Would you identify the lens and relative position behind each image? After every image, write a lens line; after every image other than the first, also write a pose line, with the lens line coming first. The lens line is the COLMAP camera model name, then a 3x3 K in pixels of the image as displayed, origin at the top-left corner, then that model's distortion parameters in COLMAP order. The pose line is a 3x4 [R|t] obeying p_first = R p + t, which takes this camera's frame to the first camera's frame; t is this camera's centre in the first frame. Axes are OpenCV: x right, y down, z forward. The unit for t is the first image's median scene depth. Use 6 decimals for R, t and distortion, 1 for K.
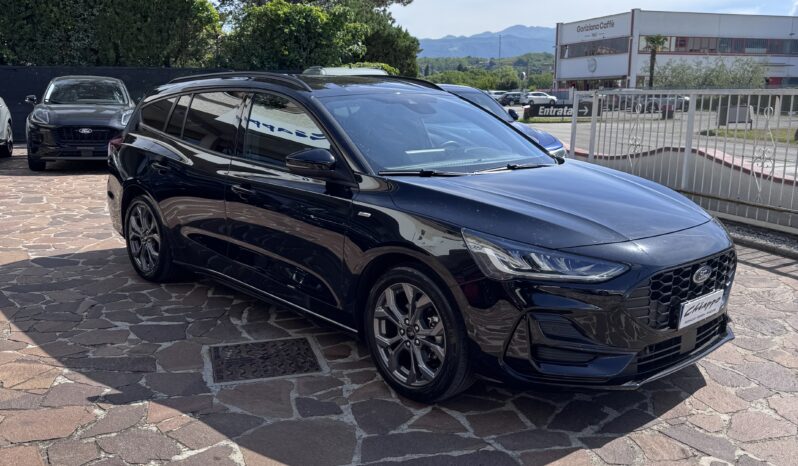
lens RADIAL K [[758.3, 0, 398.4], [0, 758.3, 237.3], [0, 0, 1]] dist [0.014245, 0.000000]
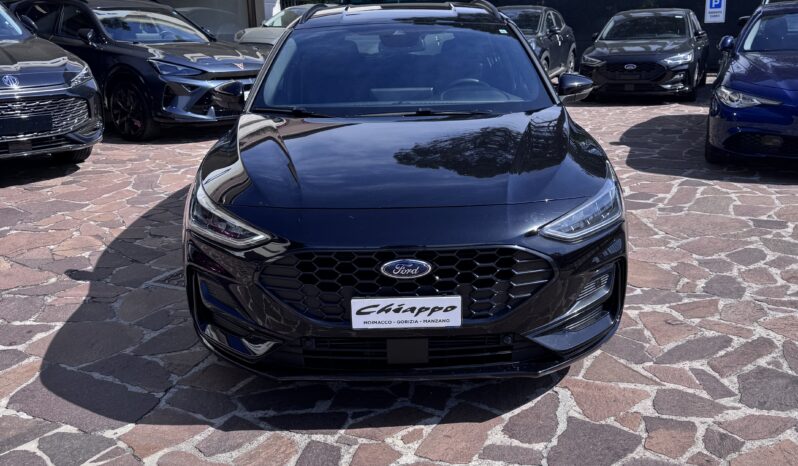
lens RADIAL K [[758.3, 0, 402.5], [0, 758.3, 233.0], [0, 0, 1]] dist [0.014245, 0.000000]
pose [[0.734132, 0.154652, -0.661161, 0.583410], [-0.104370, 0.987847, 0.115178, -0.044352], [0.670938, -0.015550, 0.741351, 0.294790]]
